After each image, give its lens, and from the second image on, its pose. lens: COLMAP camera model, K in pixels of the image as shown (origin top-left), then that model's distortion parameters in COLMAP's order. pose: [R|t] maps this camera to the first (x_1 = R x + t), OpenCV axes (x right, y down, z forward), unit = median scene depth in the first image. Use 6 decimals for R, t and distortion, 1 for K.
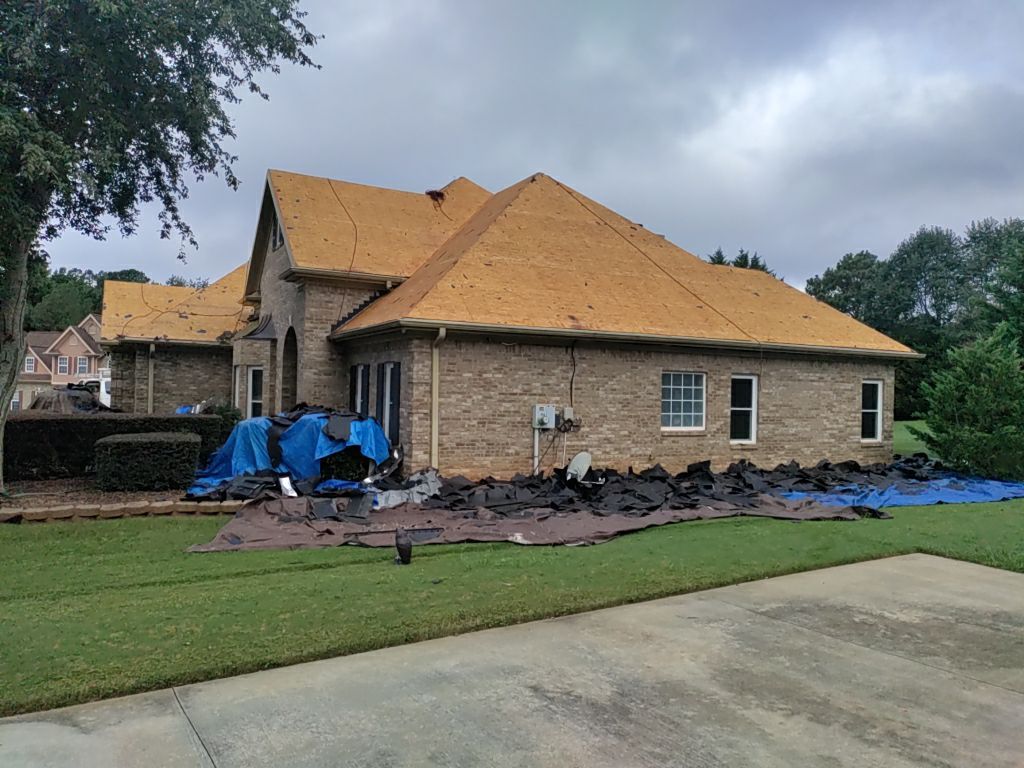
lens RADIAL K [[778.8, 0, 513.5], [0, 778.8, 386.5], [0, 0, 1]] dist [0.094460, -0.109998]
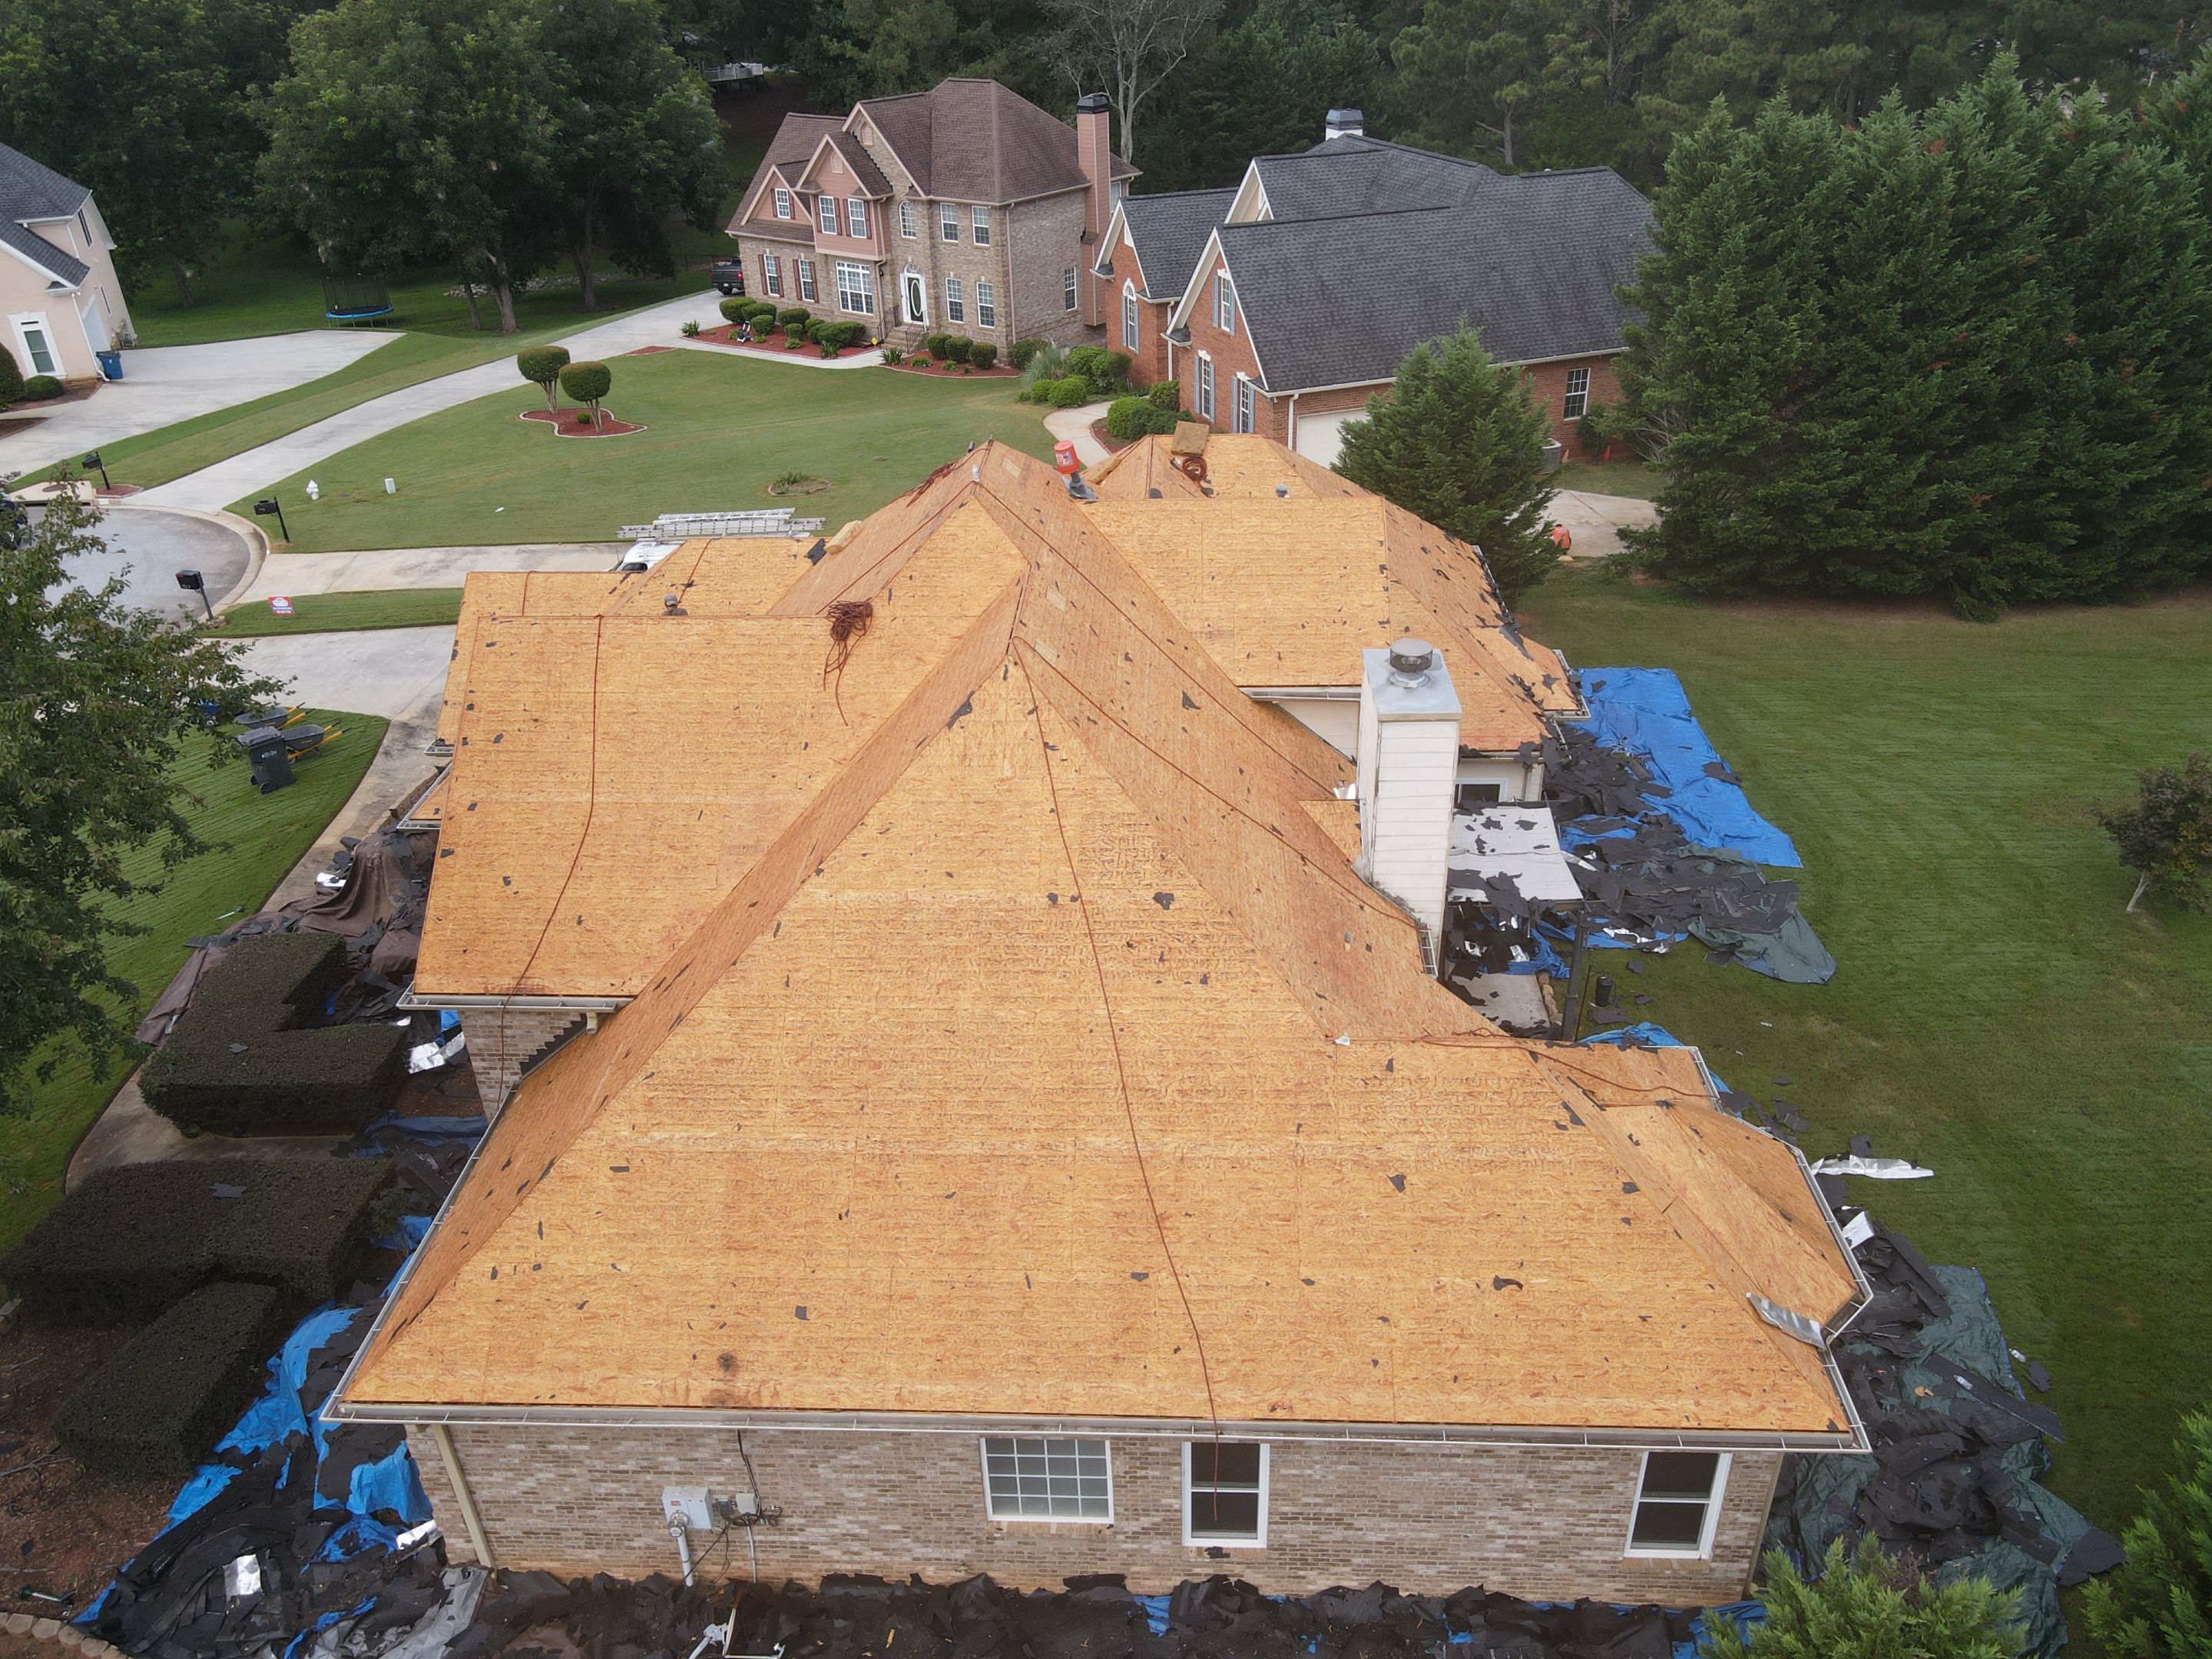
lens RADIAL K [[1643.3, 0, 1086.5], [0, 1643.3, 827.4], [0, 0, 1]] dist [0.022606, -0.006094]
pose [[0.855632, 0.213546, -0.471478, 0.604535], [0.059229, 0.864539, 0.499063, -0.778452], [0.514185, -0.454939, 0.727080, 0.496888]]
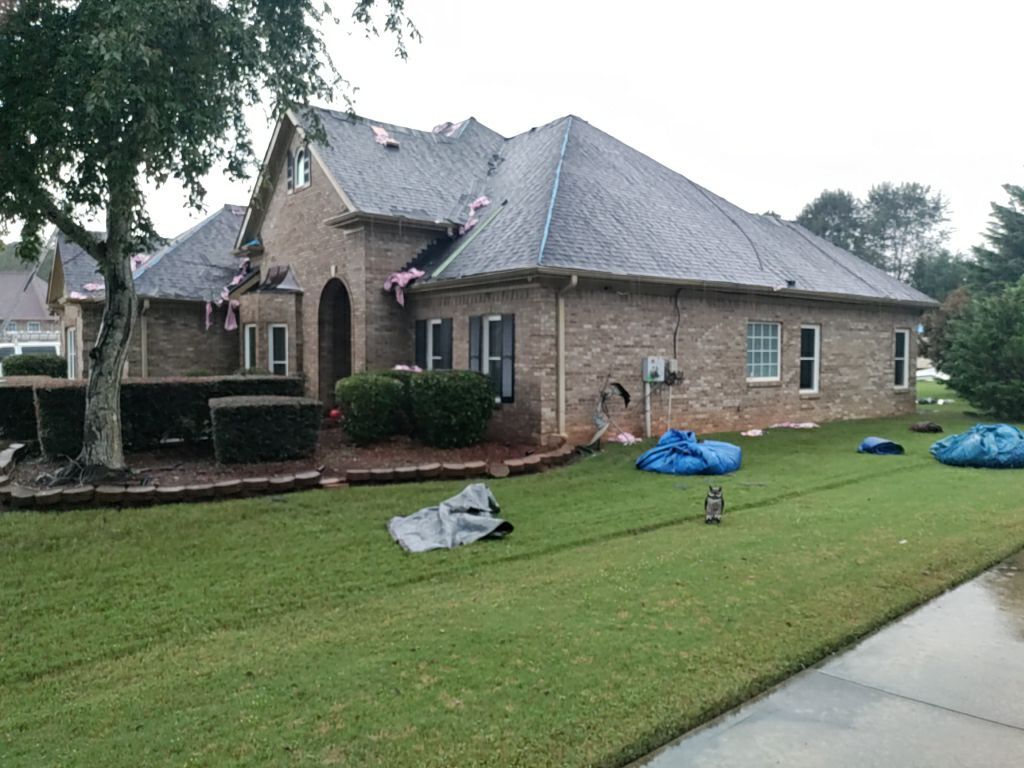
lens RADIAL K [[778.8, 0, 512.7], [0, 778.8, 400.9], [0, 0, 1]] dist [0.094460, -0.109998]
pose [[0.985291, -0.028728, 0.168450, -0.265456], [0.017588, 0.997581, 0.067256, 0.008568], [-0.169975, -0.063304, 0.983413, 0.072624]]
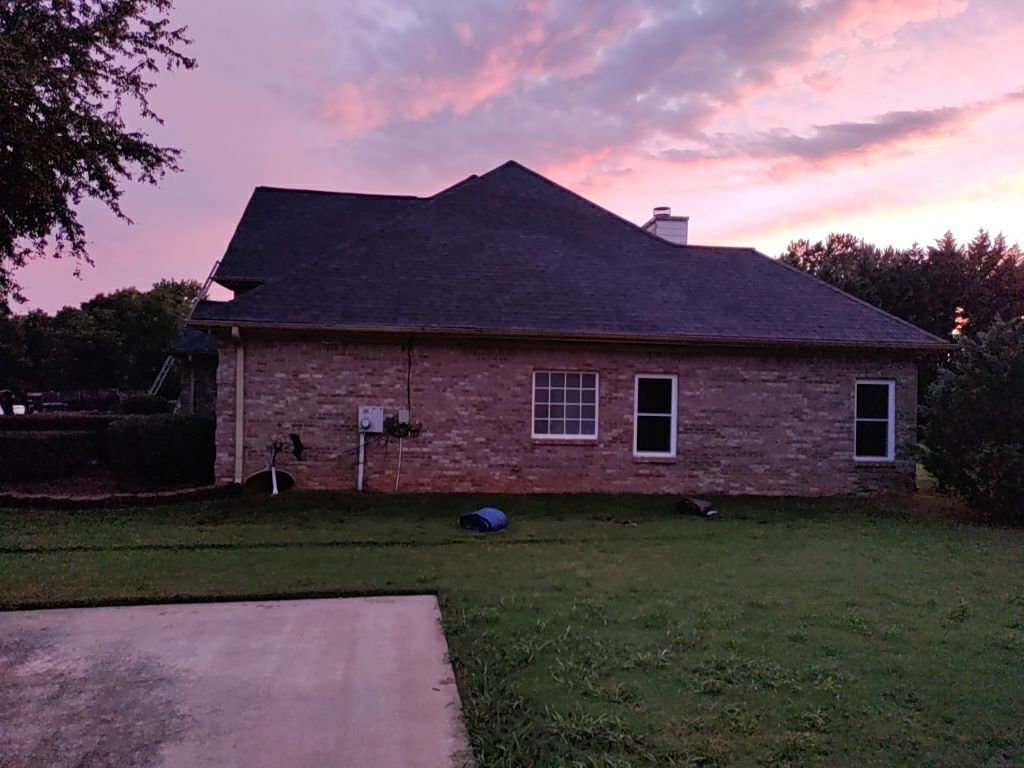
lens RADIAL K [[778.8, 0, 522.0], [0, 778.8, 384.9], [0, 0, 1]] dist [0.094460, -0.109998]
pose [[0.925123, -0.007455, -0.379596, 0.501558], [0.000146, 0.999814, -0.019279, 0.013517], [0.379669, 0.017780, 0.924952, 0.186890]]
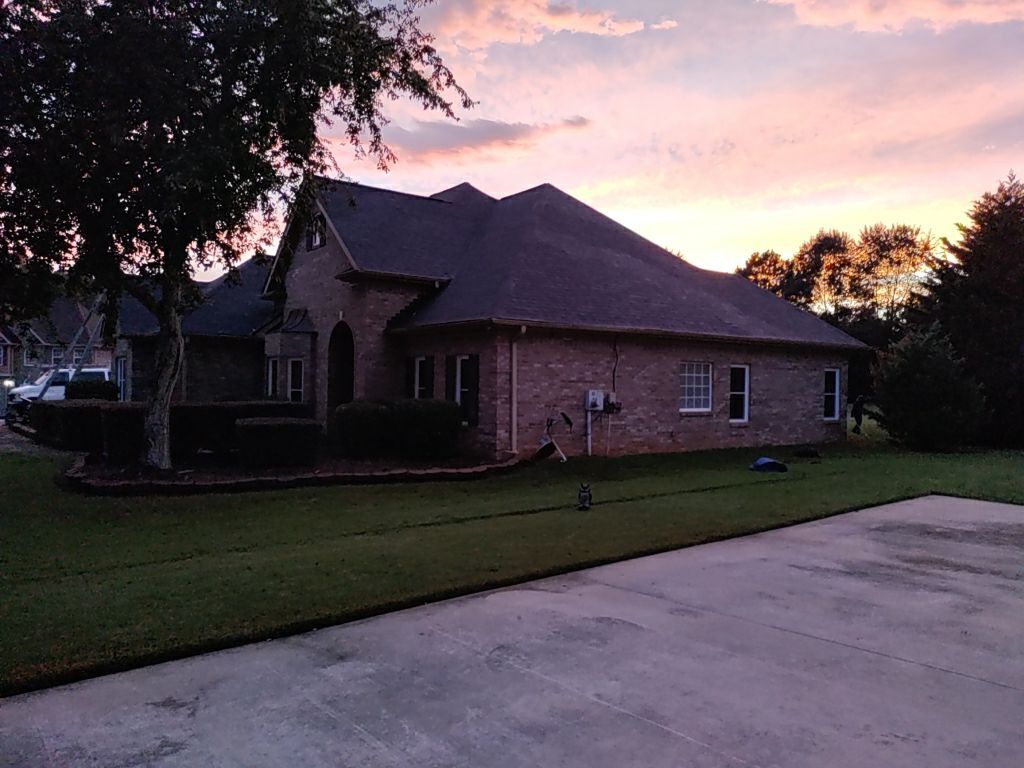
lens RADIAL K [[778.8, 0, 515.3], [0, 778.8, 397.9], [0, 0, 1]] dist [0.094460, -0.109998]
pose [[0.990319, -0.008773, 0.138536, -0.218741], [0.004860, 0.999580, 0.028559, 0.000589], [-0.138728, -0.027609, 0.989946, -0.137361]]
